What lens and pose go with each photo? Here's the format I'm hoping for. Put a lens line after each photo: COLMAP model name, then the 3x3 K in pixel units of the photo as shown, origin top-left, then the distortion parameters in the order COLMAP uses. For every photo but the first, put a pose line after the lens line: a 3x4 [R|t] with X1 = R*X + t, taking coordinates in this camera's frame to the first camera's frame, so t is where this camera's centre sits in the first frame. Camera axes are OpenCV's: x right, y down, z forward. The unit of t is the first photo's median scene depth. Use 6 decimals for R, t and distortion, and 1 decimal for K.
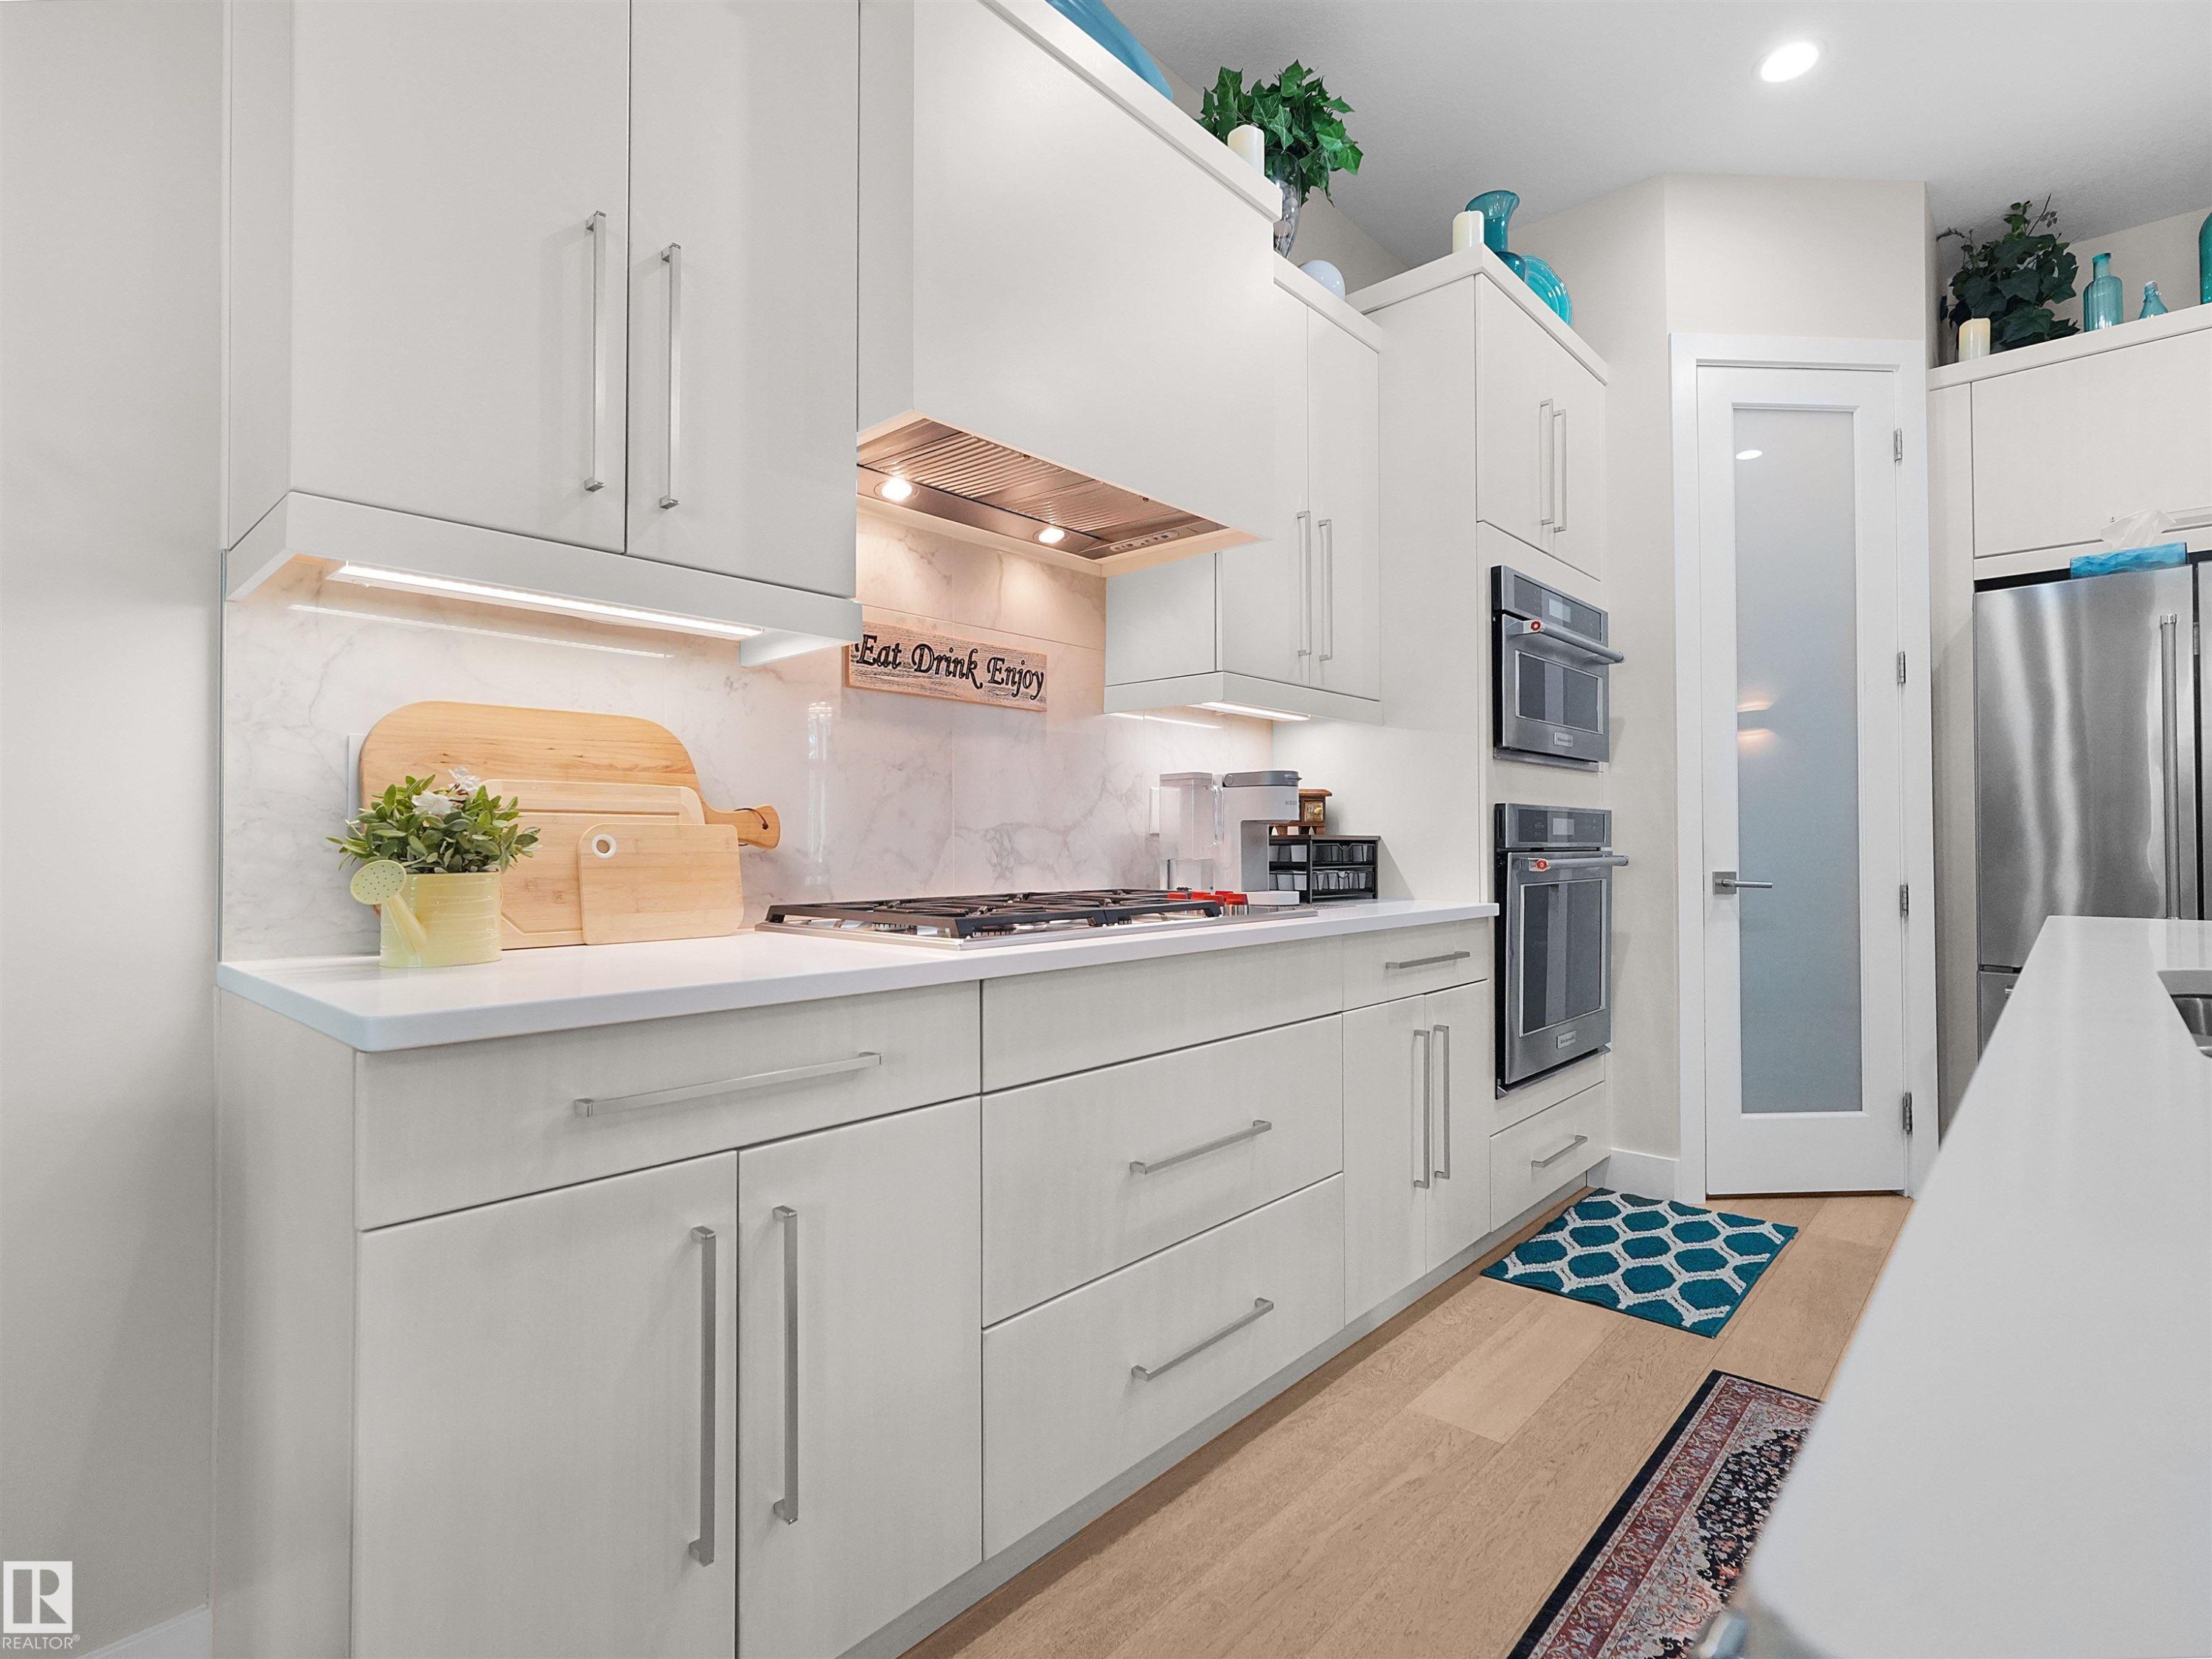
lens RADIAL K [[1064.7, 0, 1101.3], [0, 1064.7, 829.6], [0, 0, 1]] dist [-0.001788, -0.000929]
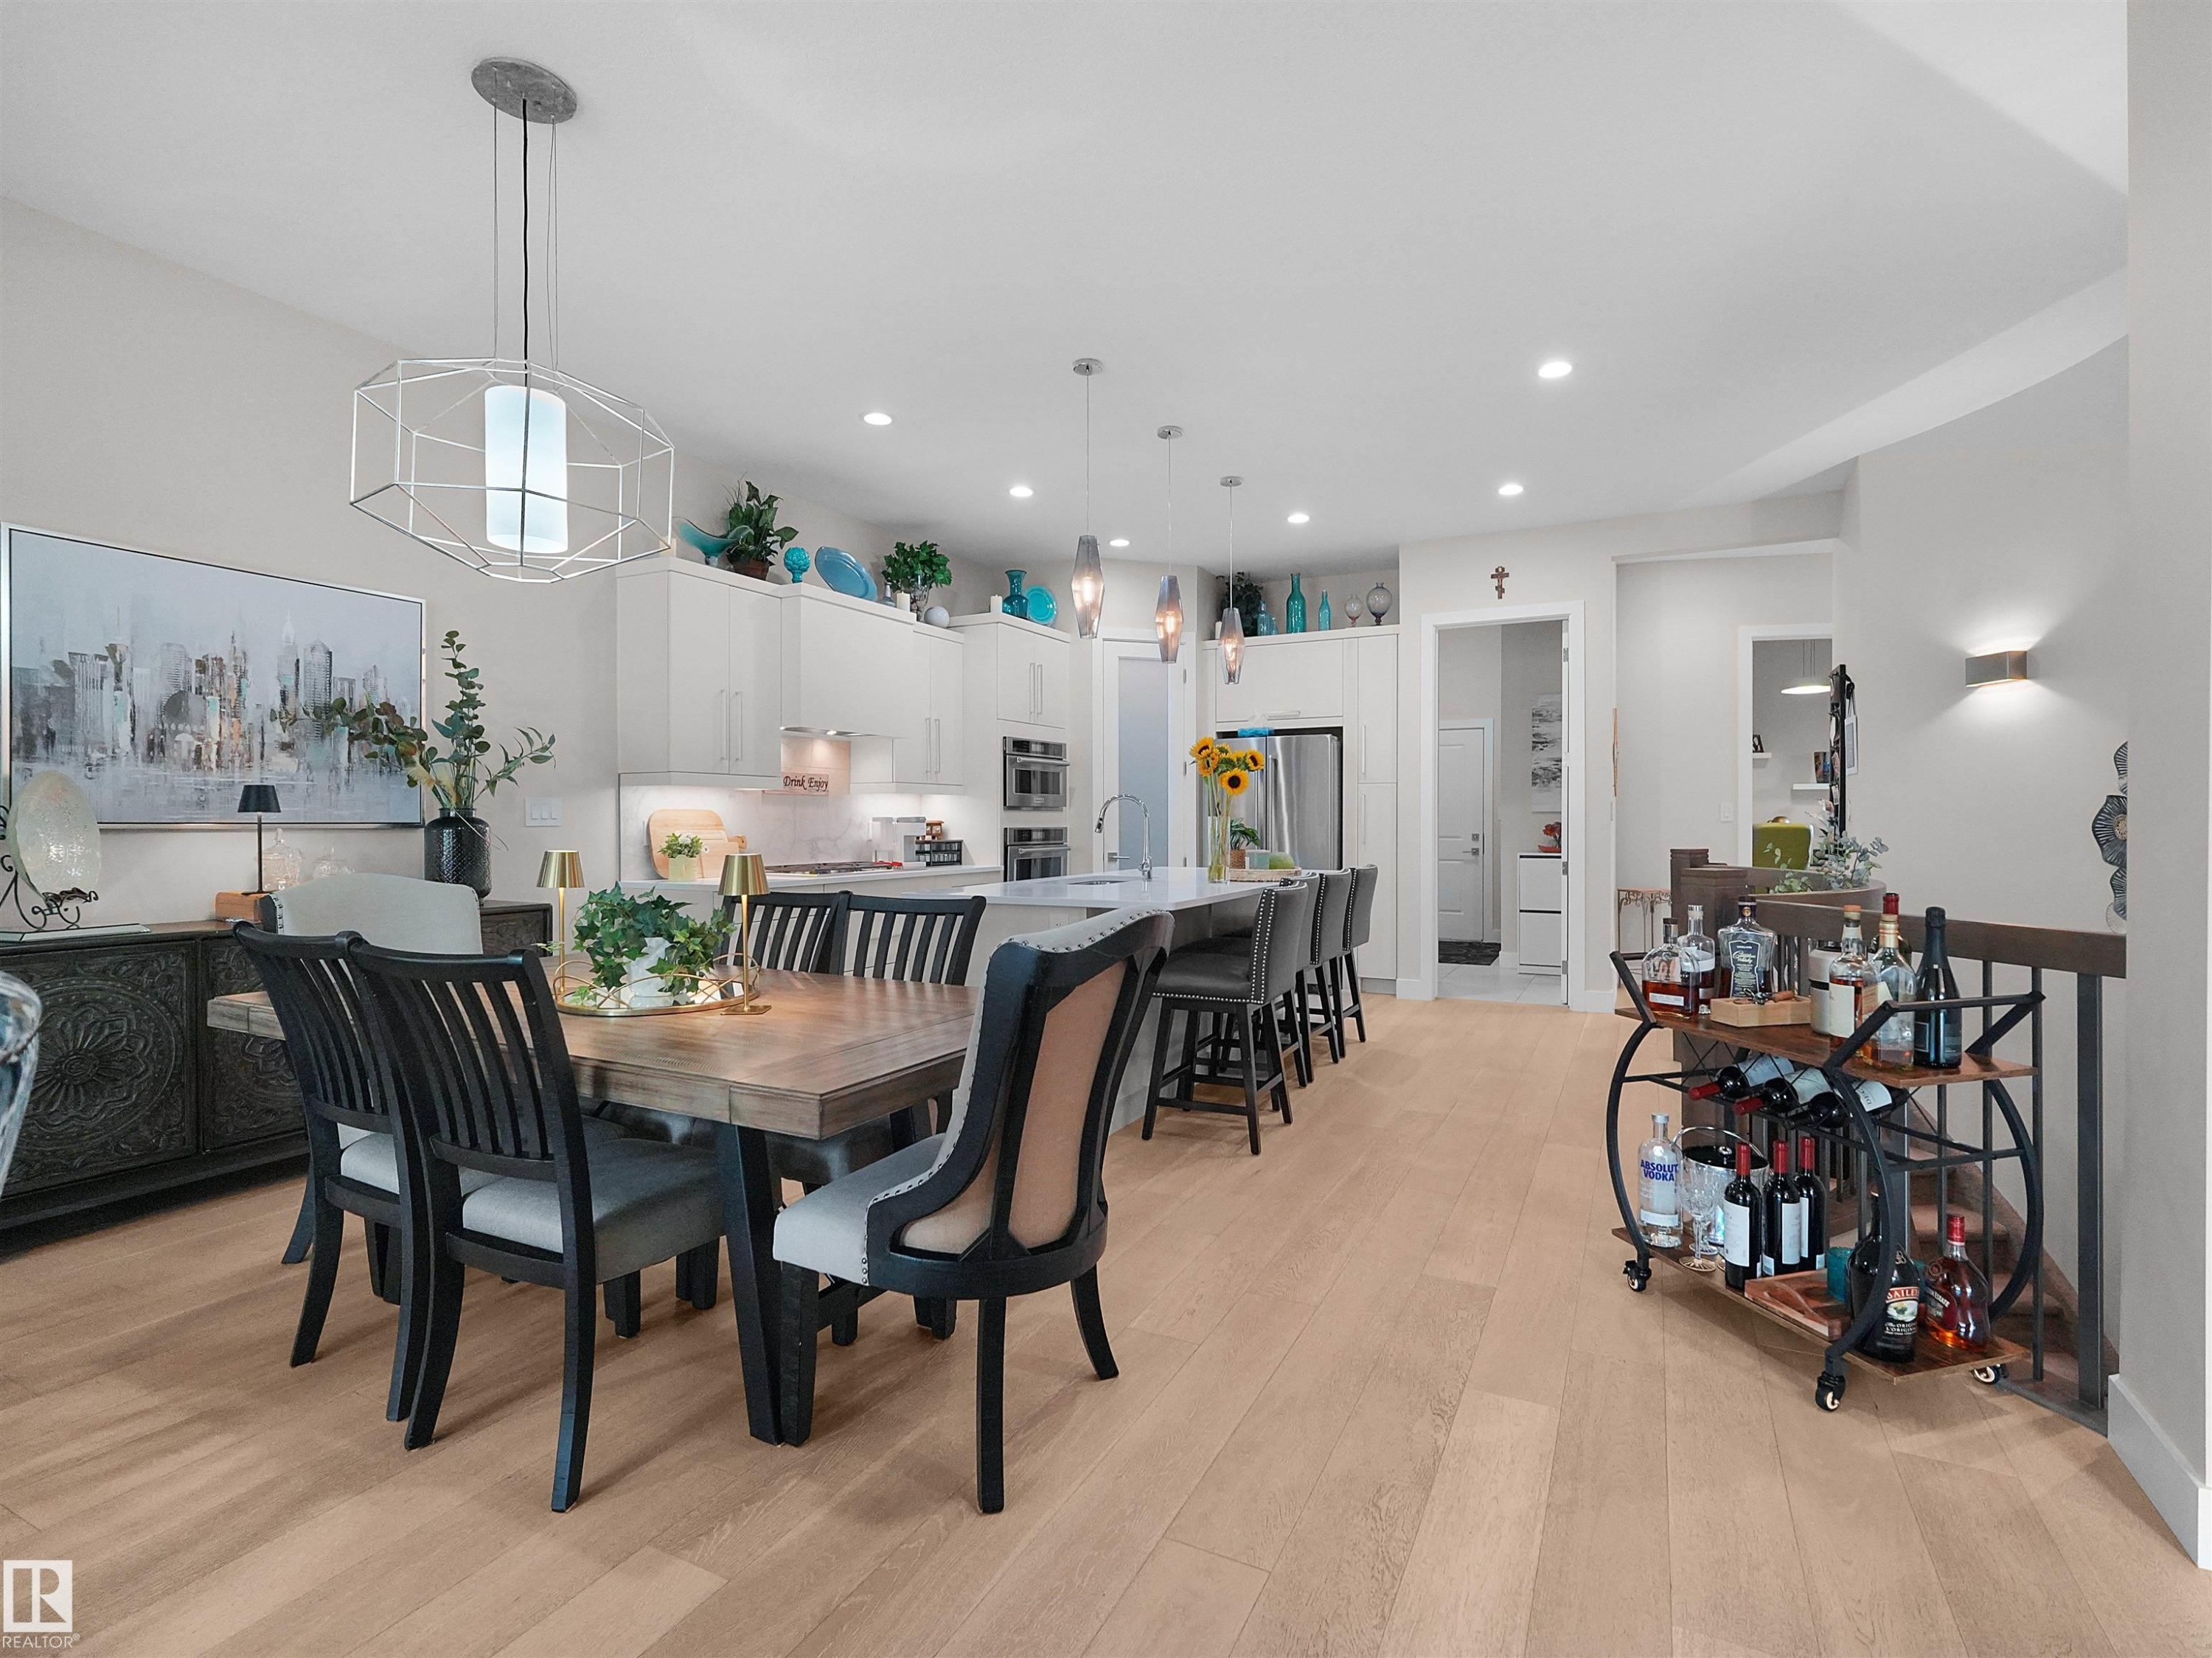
lens RADIAL K [[1064.8, 0, 1118.8], [0, 1064.8, 820.0], [0, 0, 1]] dist [-0.001788, -0.000929]
pose [[0.961623, -0.000881, 0.274372, -0.075363], [-0.001610, 0.999959, 0.008855, -0.066286], [-0.274369, -0.008957, 0.961583, -1.585174]]
